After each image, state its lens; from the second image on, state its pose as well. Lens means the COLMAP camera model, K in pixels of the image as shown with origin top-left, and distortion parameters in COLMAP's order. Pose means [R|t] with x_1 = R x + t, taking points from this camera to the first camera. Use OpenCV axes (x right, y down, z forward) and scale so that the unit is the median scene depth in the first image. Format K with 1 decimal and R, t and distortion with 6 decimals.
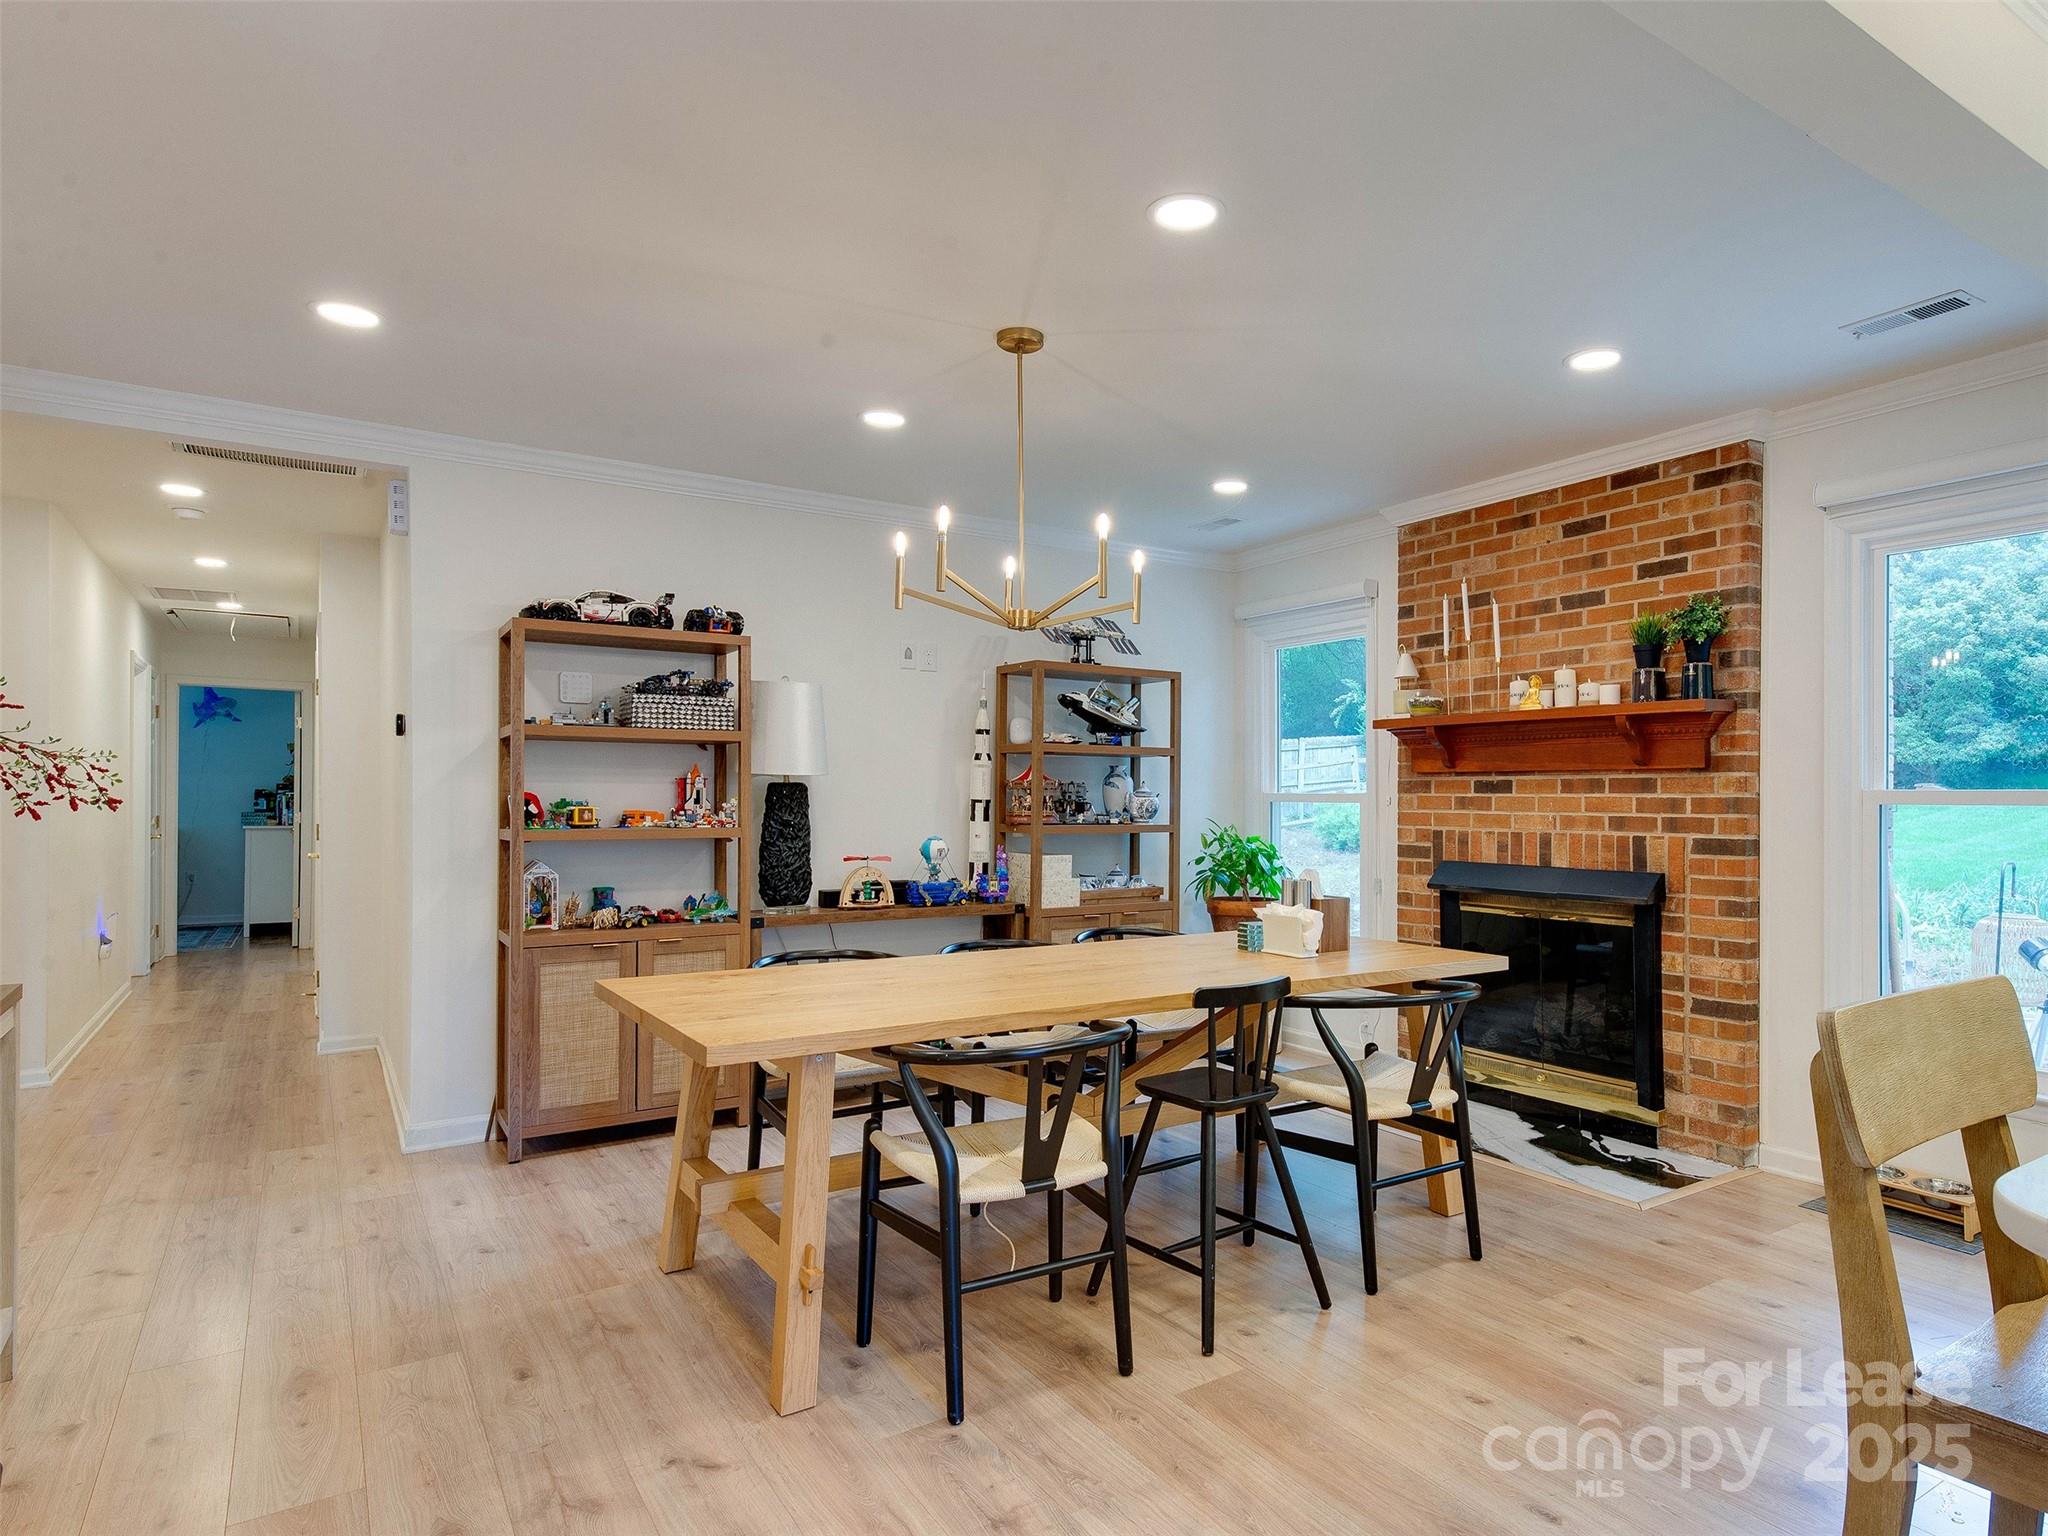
lens RADIAL K [[1205.8, 0, 1159.1], [0, 1205.8, 784.5], [0, 0, 1]] dist [0.026461, -0.000066]
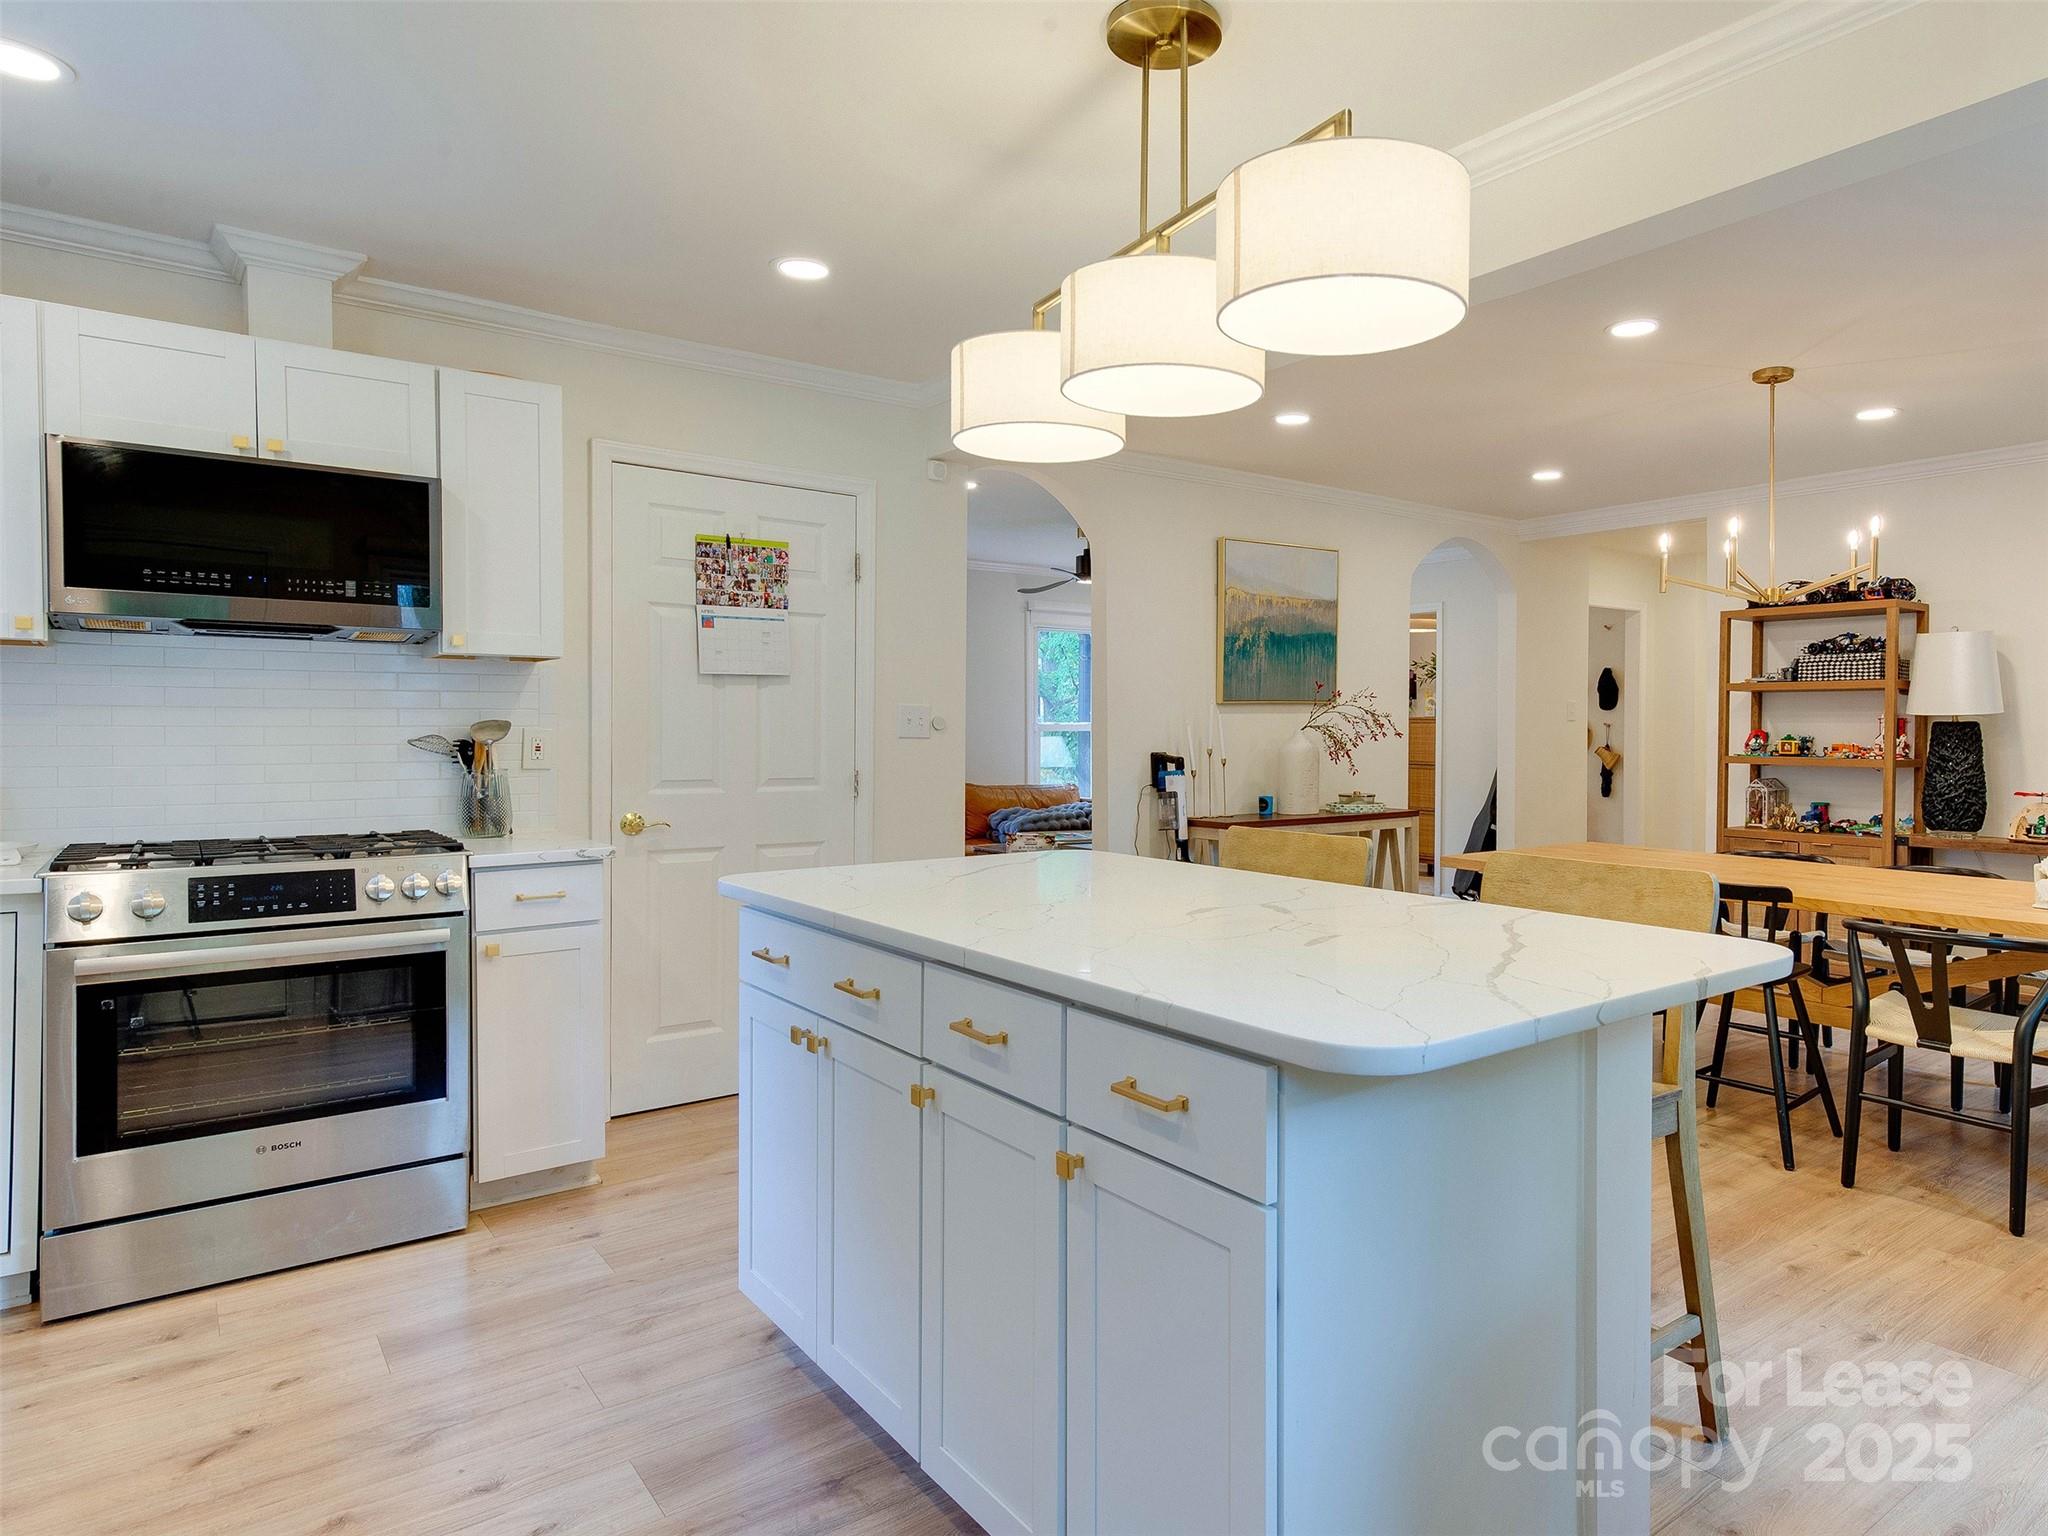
lens RADIAL K [[1236.0, 0, 1120.4], [0, 1236.0, 748.6], [0, 0, 1]] dist [0.022562, -0.000304]
pose [[0.024536, 0.017341, -0.999549, 0.876256], [0.006783, 0.999824, 0.017512, -0.002303], [0.999676, -0.007209, 0.024414, 0.212962]]
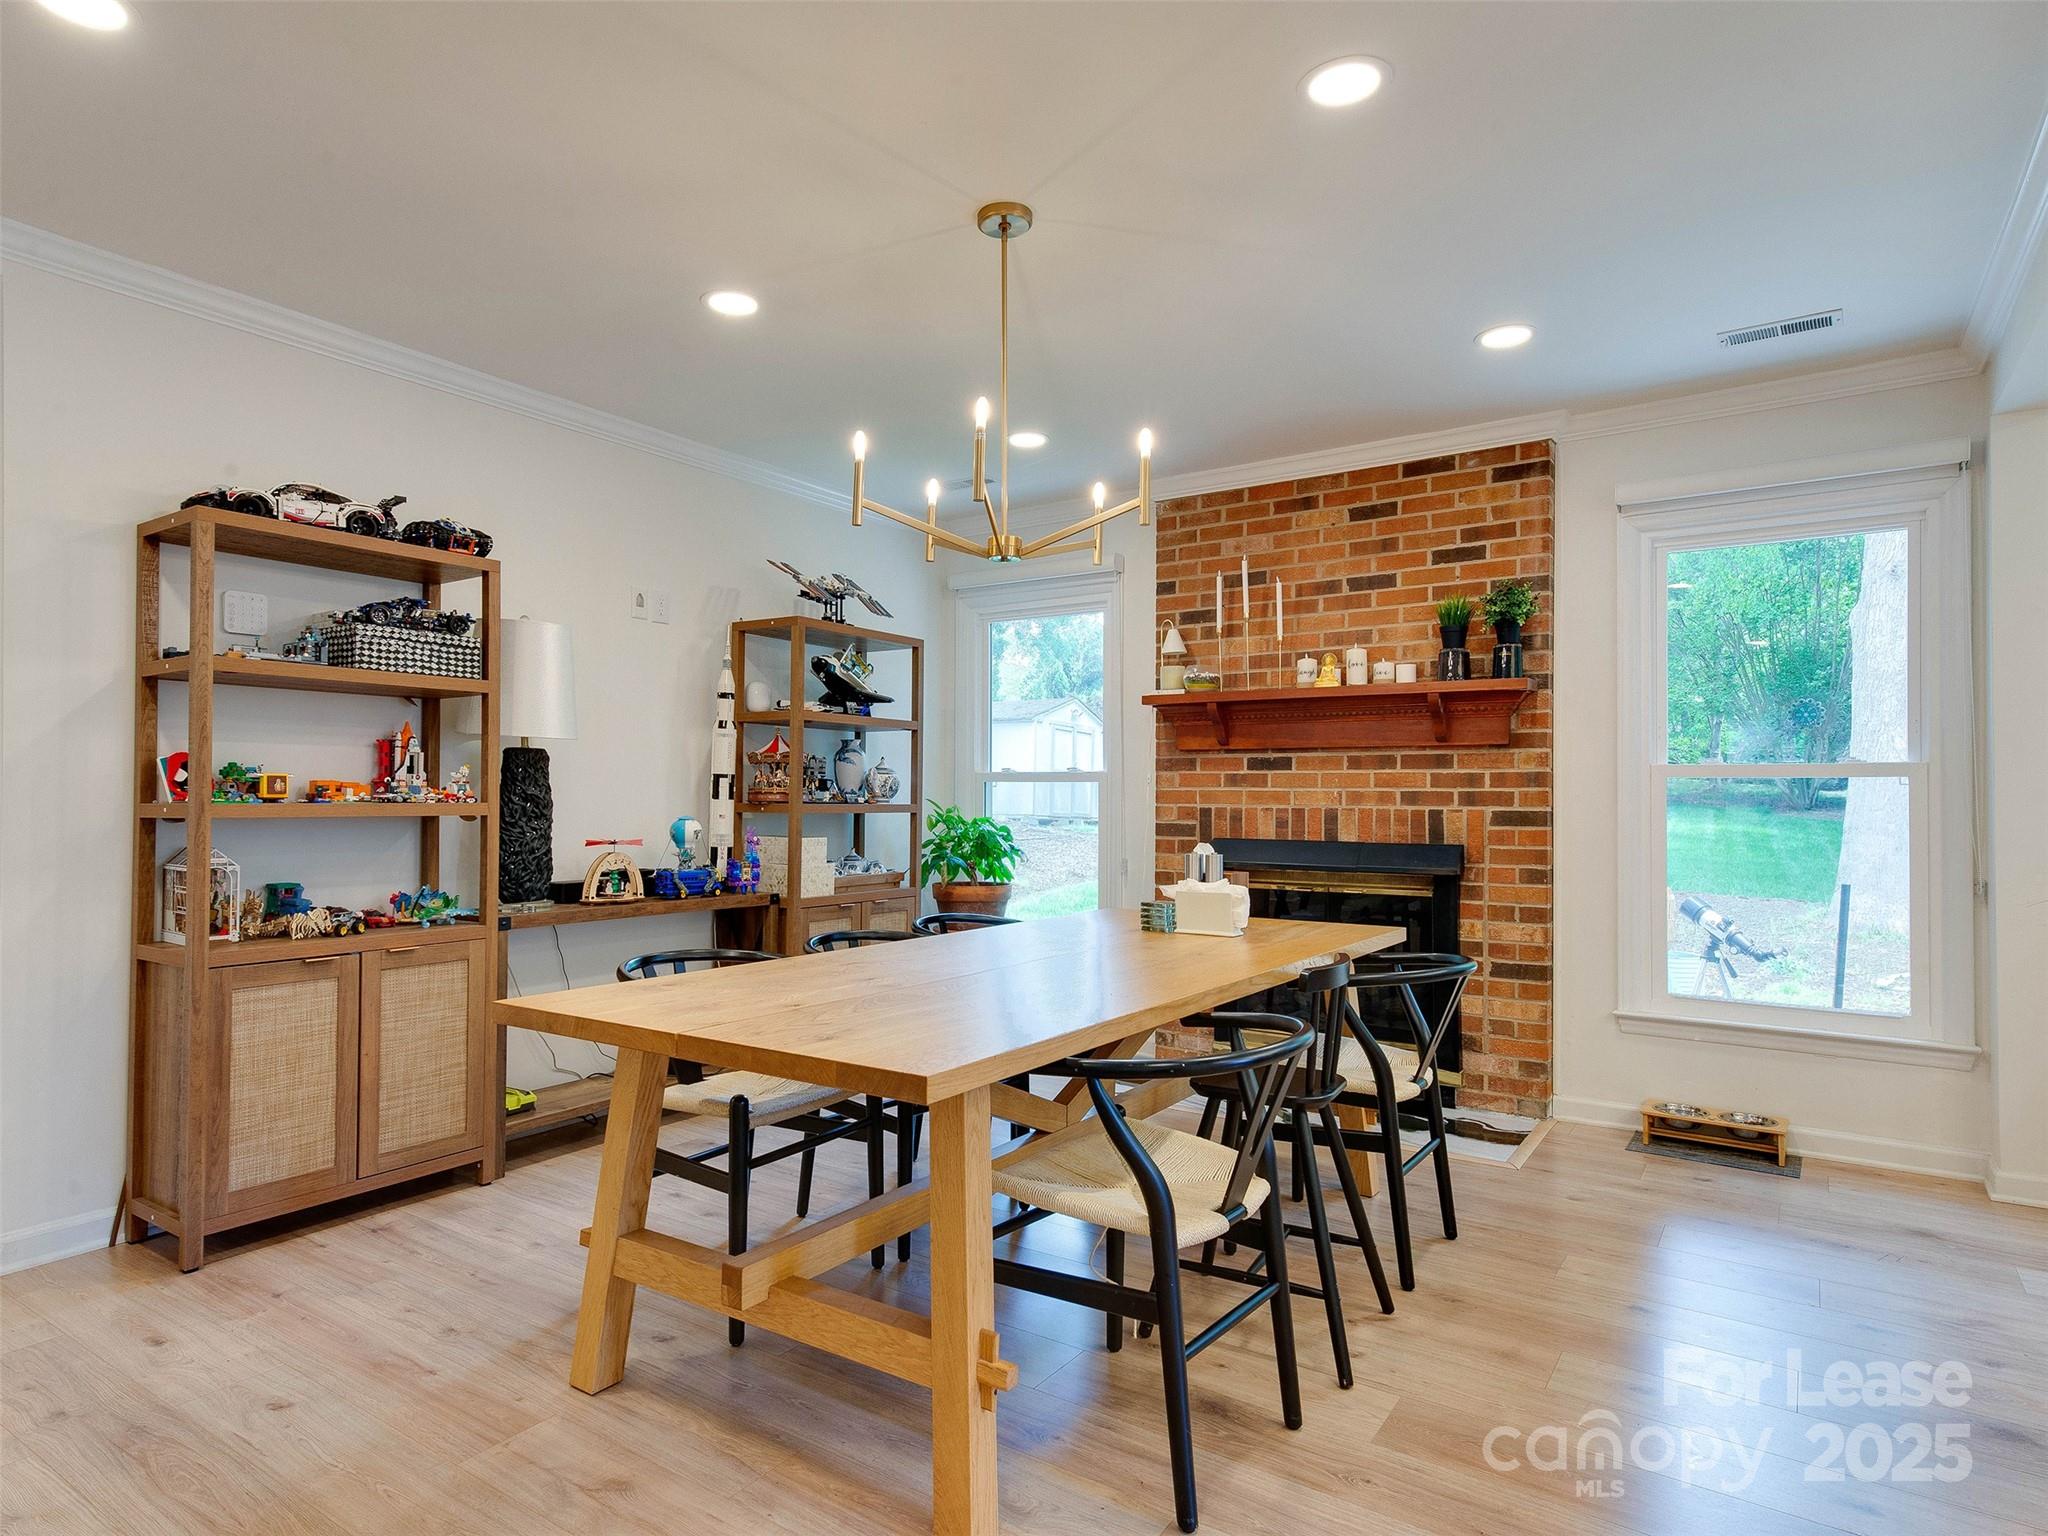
lens RADIAL K [[1173.0, 0, 988.7], [0, 1173.0, 773.2], [0, 0, 1]] dist [0.027004, -0.001656]
pose [[0.940749, 0.008255, 0.339002, -0.300504], [-0.005628, 0.999946, -0.008731, 0.021373], [-0.339056, 0.006306, 0.940745, 0.169450]]
